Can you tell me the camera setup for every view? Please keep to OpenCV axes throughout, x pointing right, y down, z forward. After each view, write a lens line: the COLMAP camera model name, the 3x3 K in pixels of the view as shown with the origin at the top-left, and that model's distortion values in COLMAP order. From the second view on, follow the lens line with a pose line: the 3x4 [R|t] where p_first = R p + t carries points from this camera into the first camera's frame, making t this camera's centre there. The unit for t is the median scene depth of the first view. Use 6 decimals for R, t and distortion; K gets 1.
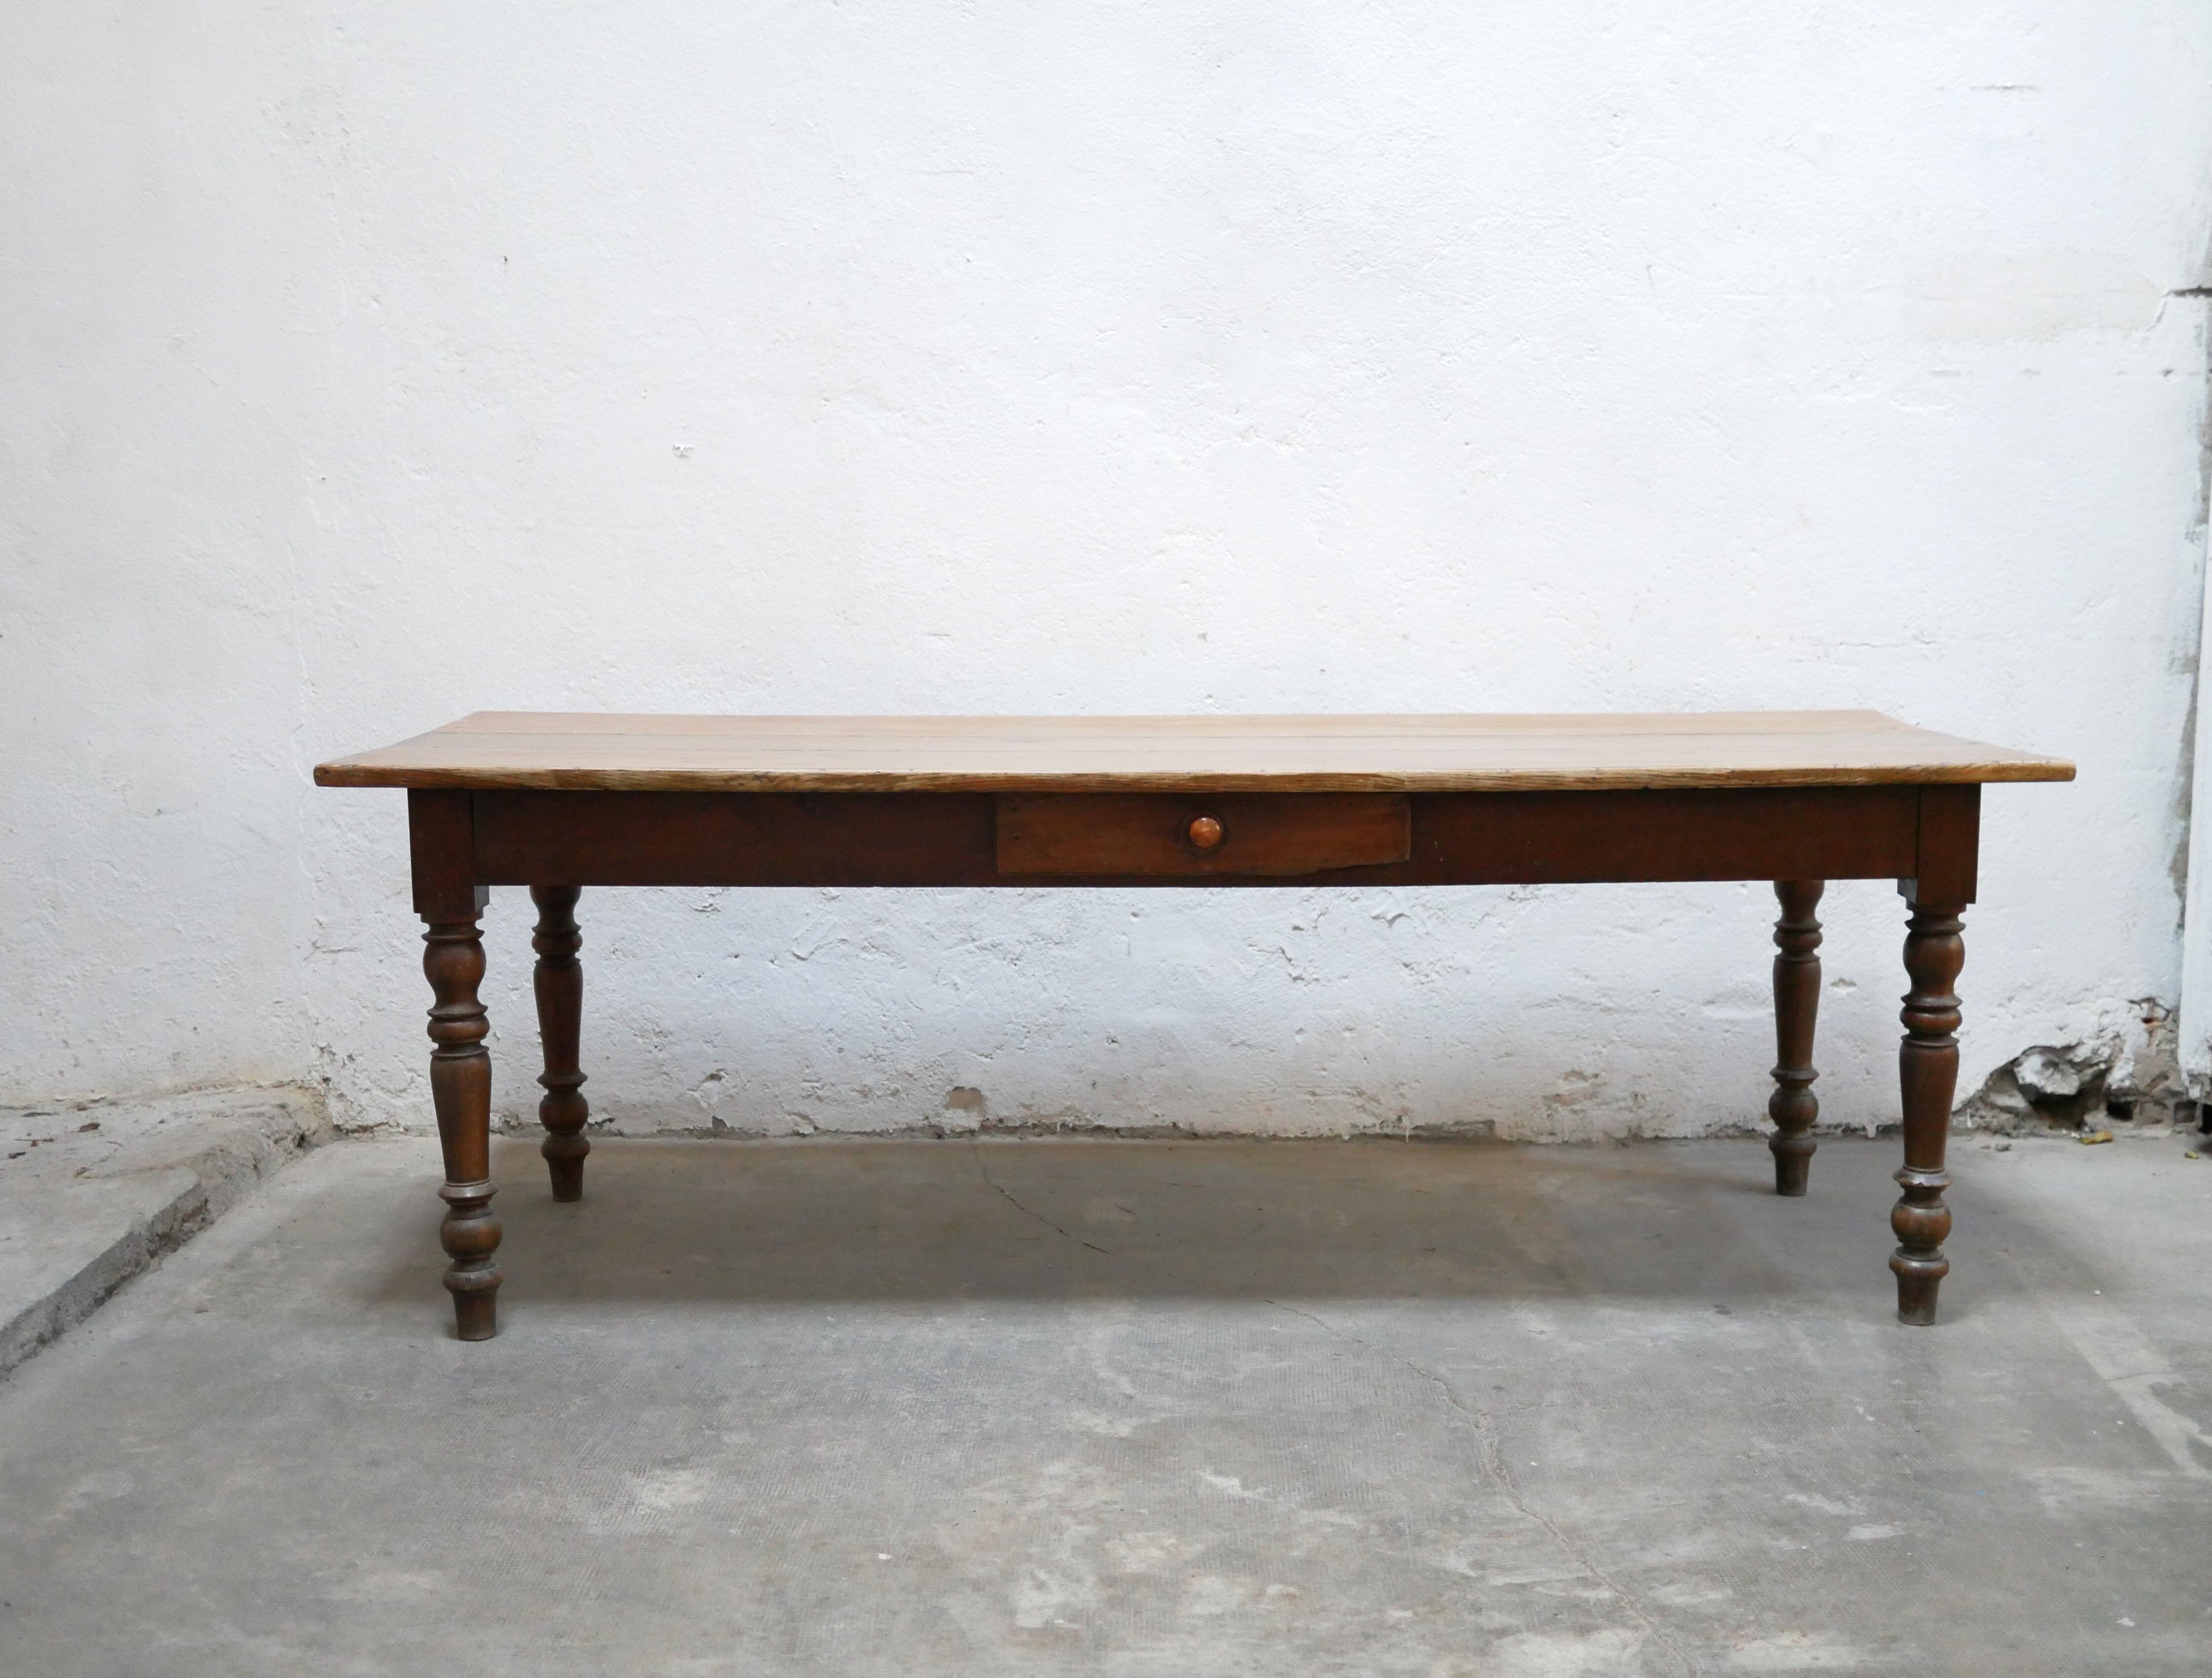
lens RADIAL K [[2543.7, 0, 1110.3], [0, 2543.7, 824.4], [0, 0, 1]] dist [-0.017530, 0.000000]
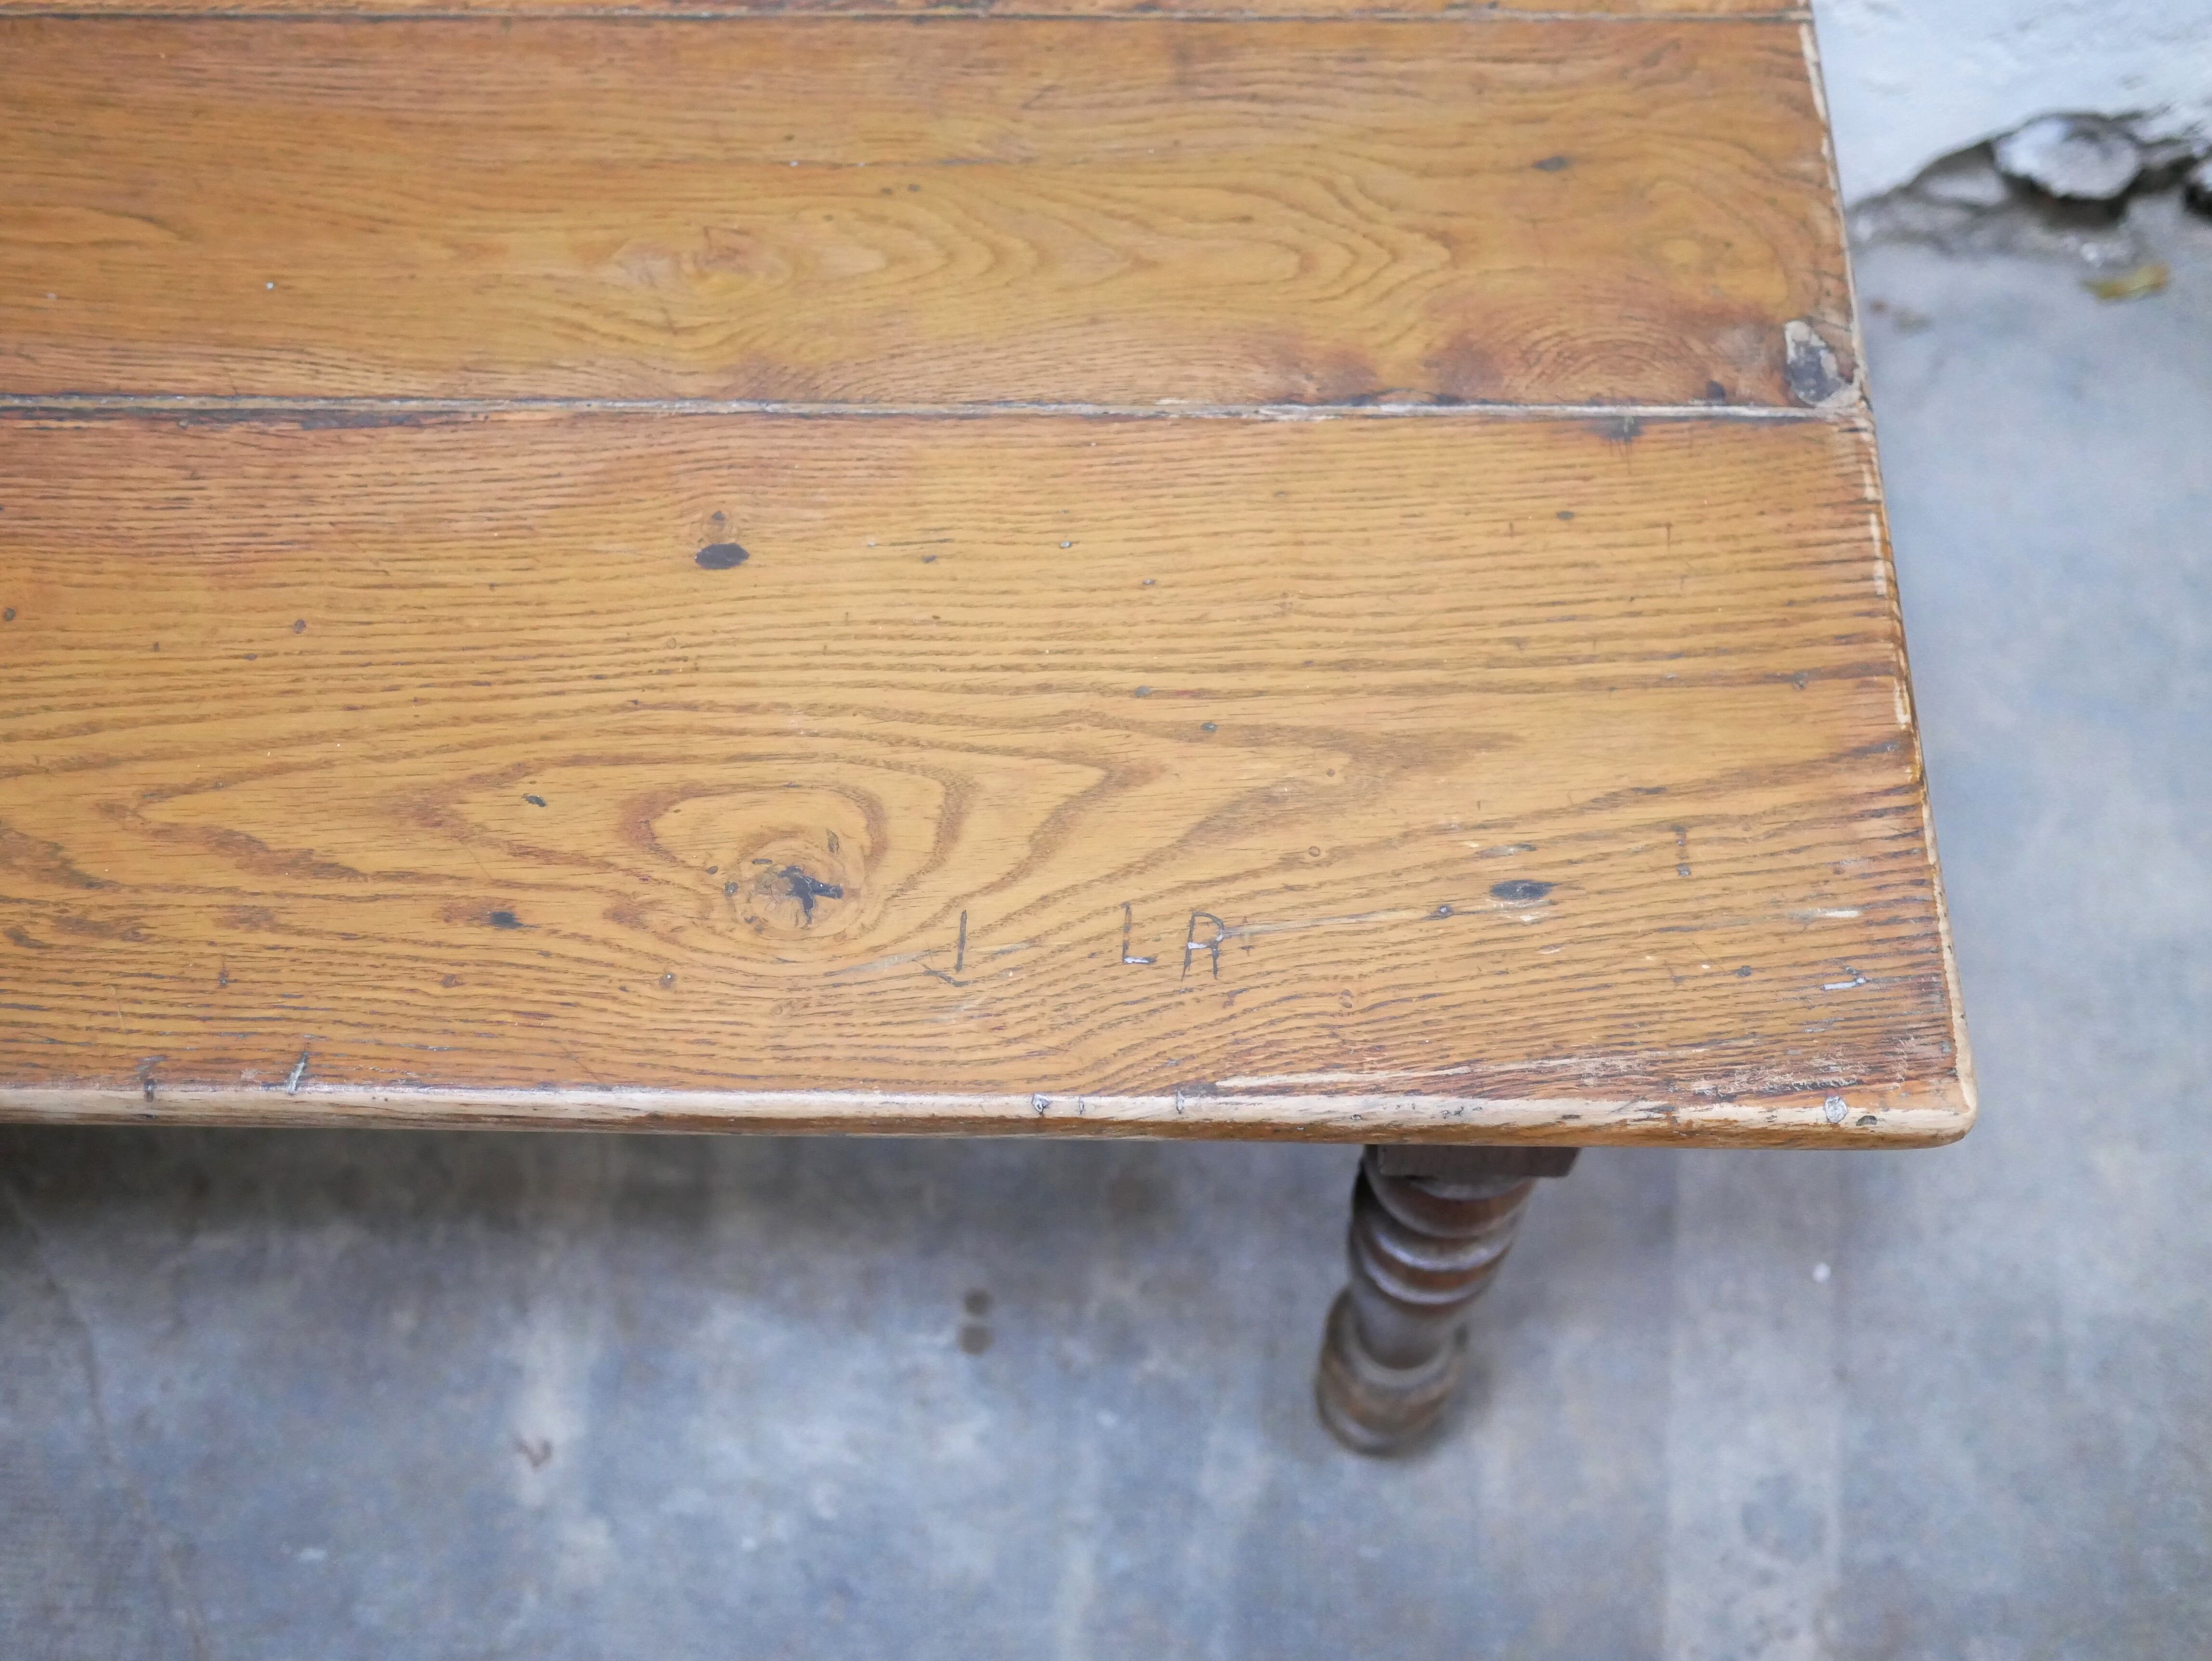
lens RADIAL K [[2506.5, 0, 1111.3], [0, 2506.5, 825.3], [0, 0, 1]] dist [-0.016265, 0.000000]
pose [[0.998844, 0.030196, -0.037401, 0.237800], [0.012860, 0.581845, 0.813198, -0.198039], [0.046317, -0.812739, 0.580784, 0.687866]]
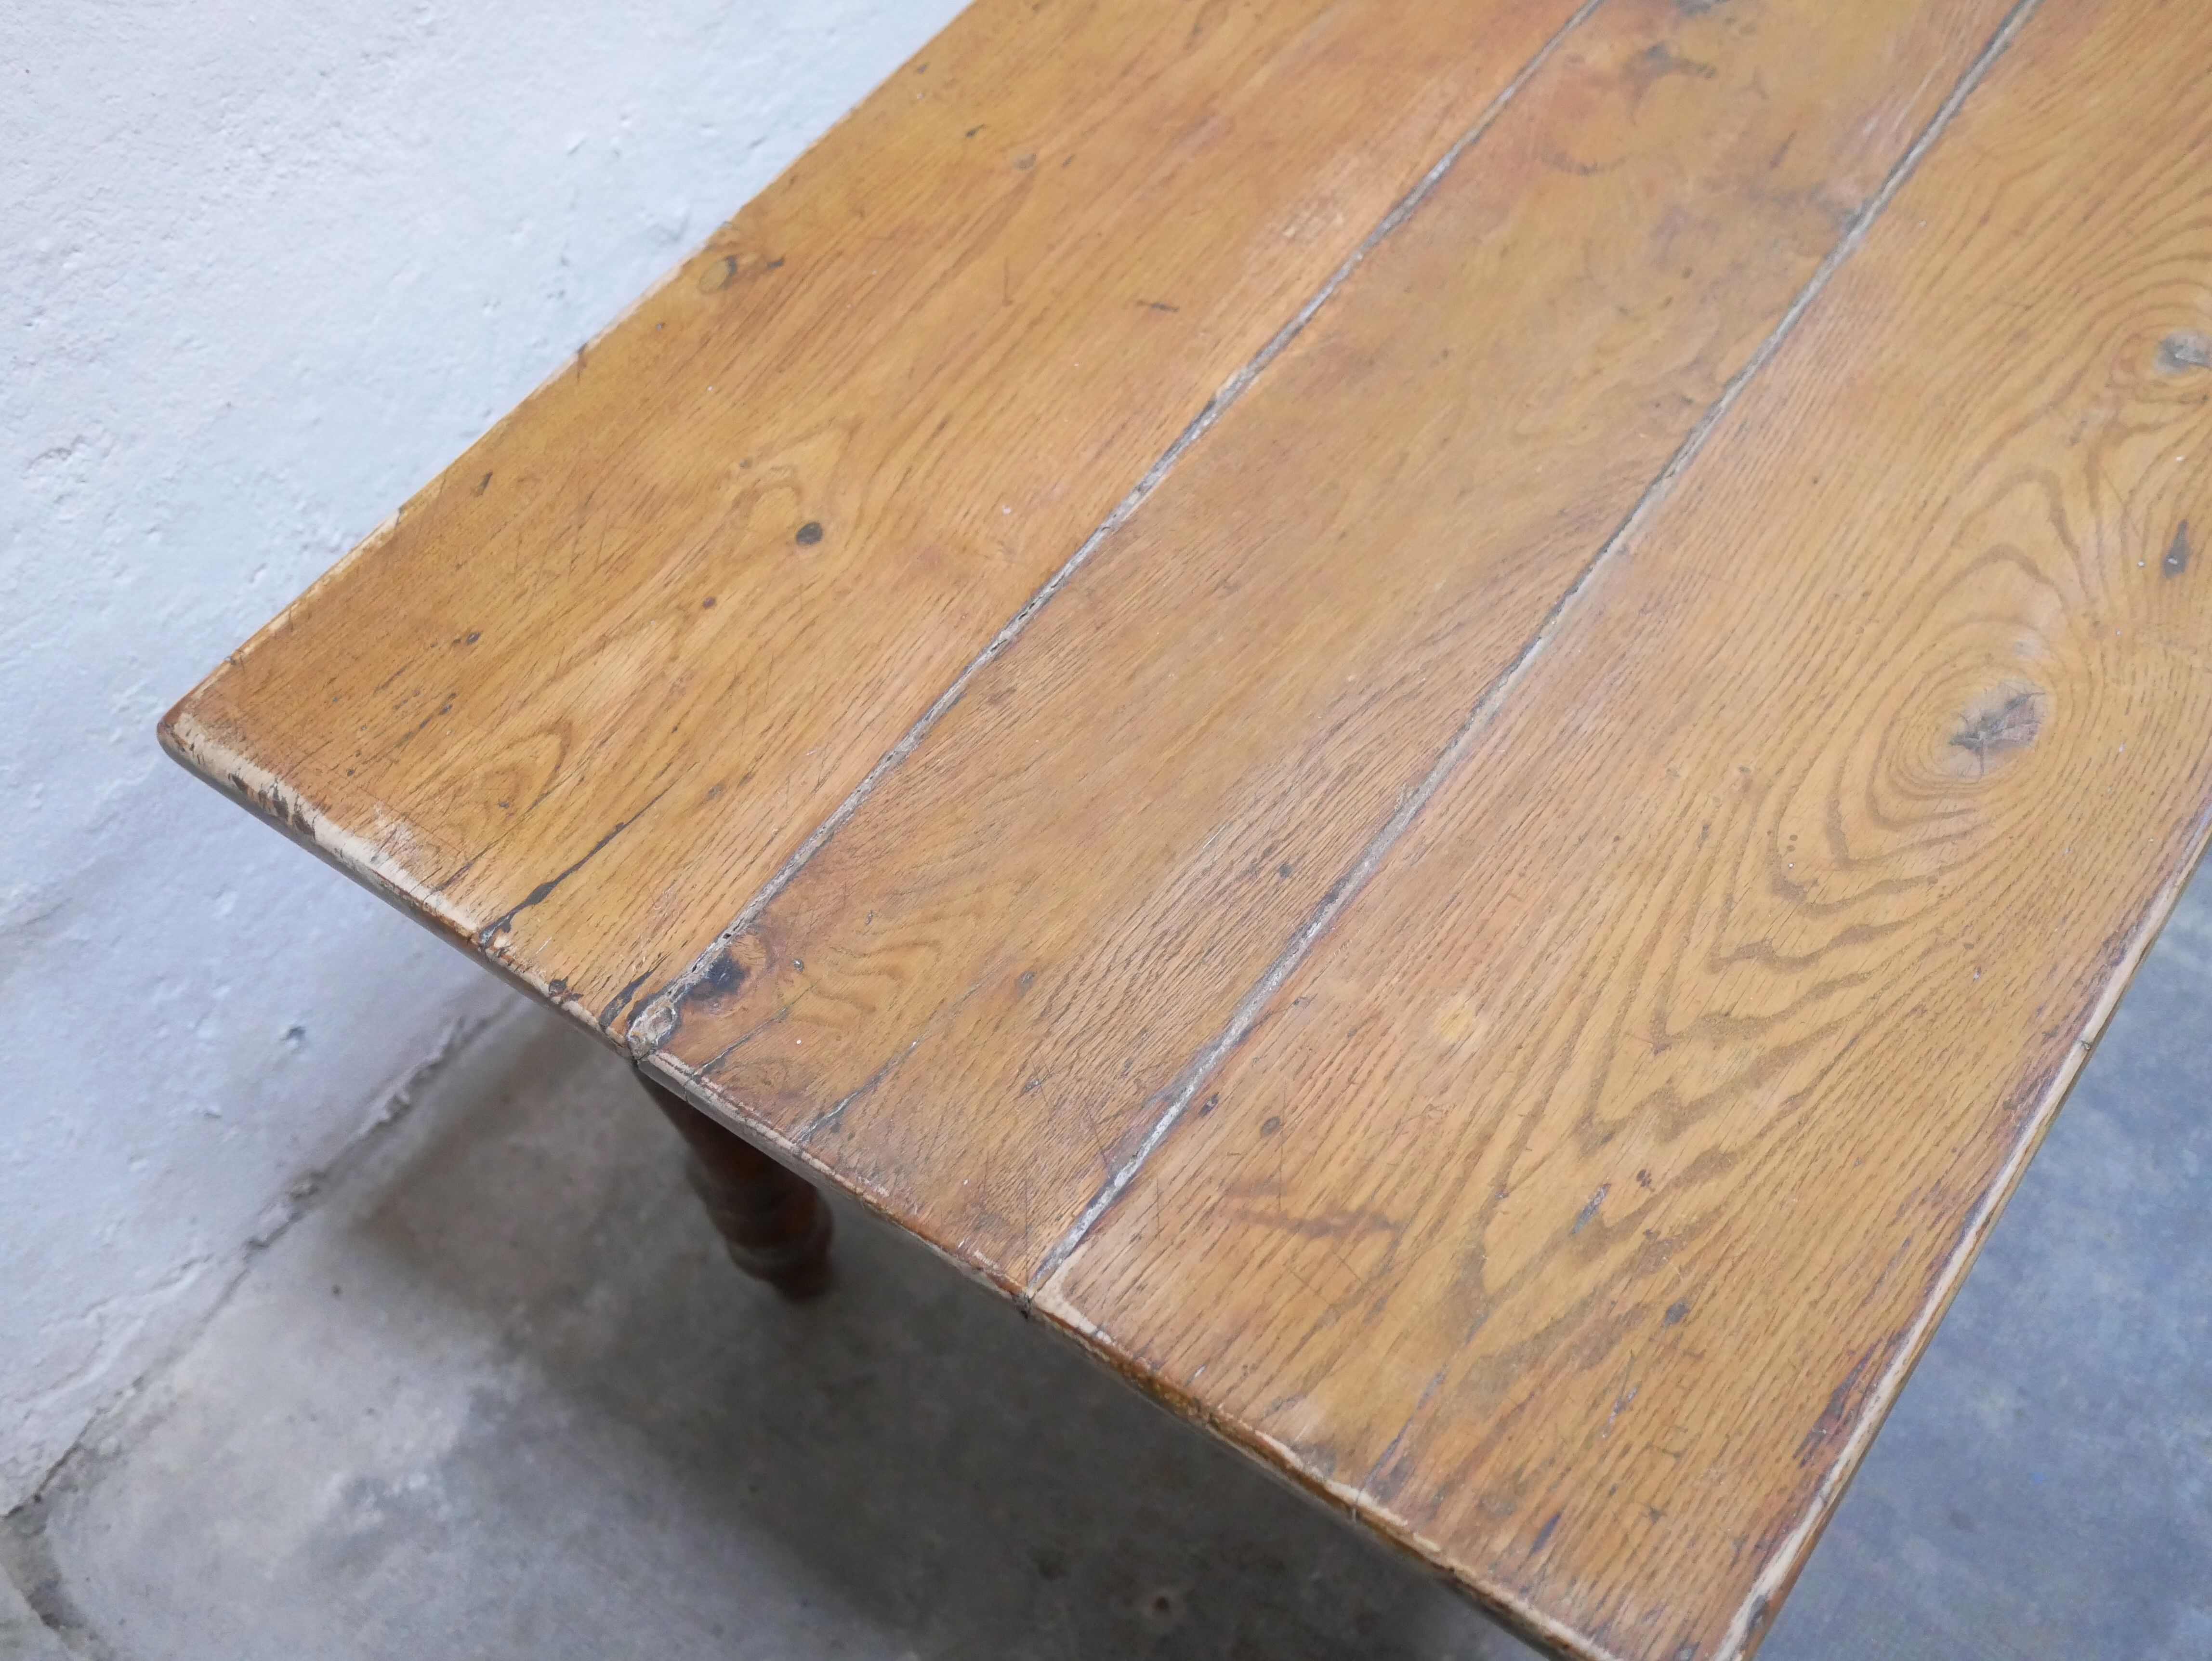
lens RADIAL K [[2506.5, 0, 1124.4], [0, 2506.5, 823.7], [0, 0, 1]] dist [-0.016265, 0.000000]
pose [[0.588613, -0.686687, 0.426609, -0.311724], [0.186488, 0.628815, 0.754860, -0.237880], [-0.786611, -0.364763, 0.498188, 0.740527]]
